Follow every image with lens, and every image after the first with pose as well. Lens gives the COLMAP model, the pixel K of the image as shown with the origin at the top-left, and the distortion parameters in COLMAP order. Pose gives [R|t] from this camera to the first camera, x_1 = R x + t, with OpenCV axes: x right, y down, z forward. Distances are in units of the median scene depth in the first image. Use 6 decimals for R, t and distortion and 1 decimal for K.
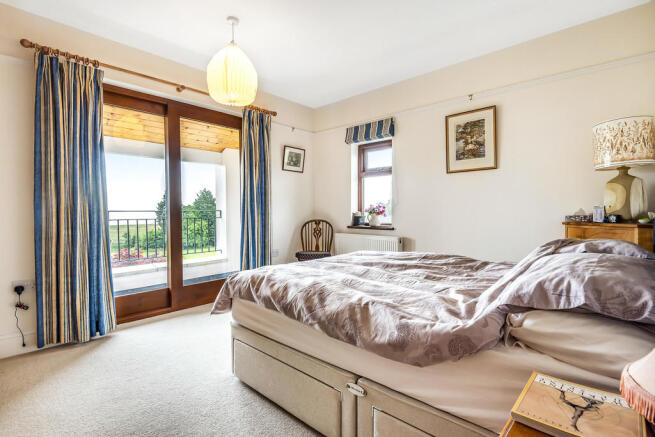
lens RADIAL K [[309.0, 0, 327.6], [0, 309.0, 212.2], [0, 0, 1]] dist [-0.004153, -0.000716]
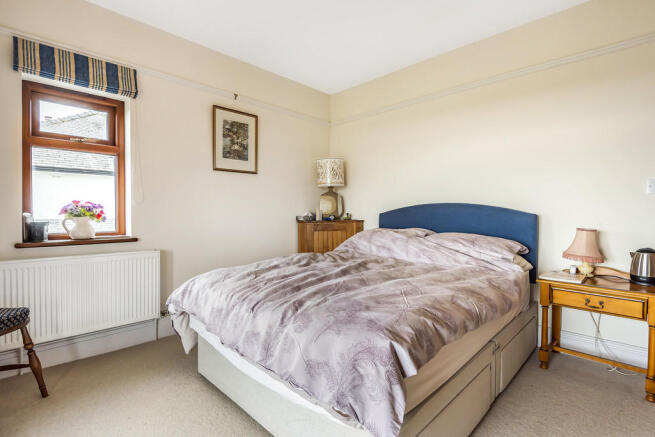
lens RADIAL K [[309.0, 0, 327.6], [0, 309.0, 212.2], [0, 0, 1]] dist [-0.004153, -0.000716]
pose [[0.053761, 0.001955, 0.998552, -0.475688], [-0.000319, 0.999998, -0.001941, -0.003973], [-0.998554, -0.000214, 0.053762, 0.625509]]
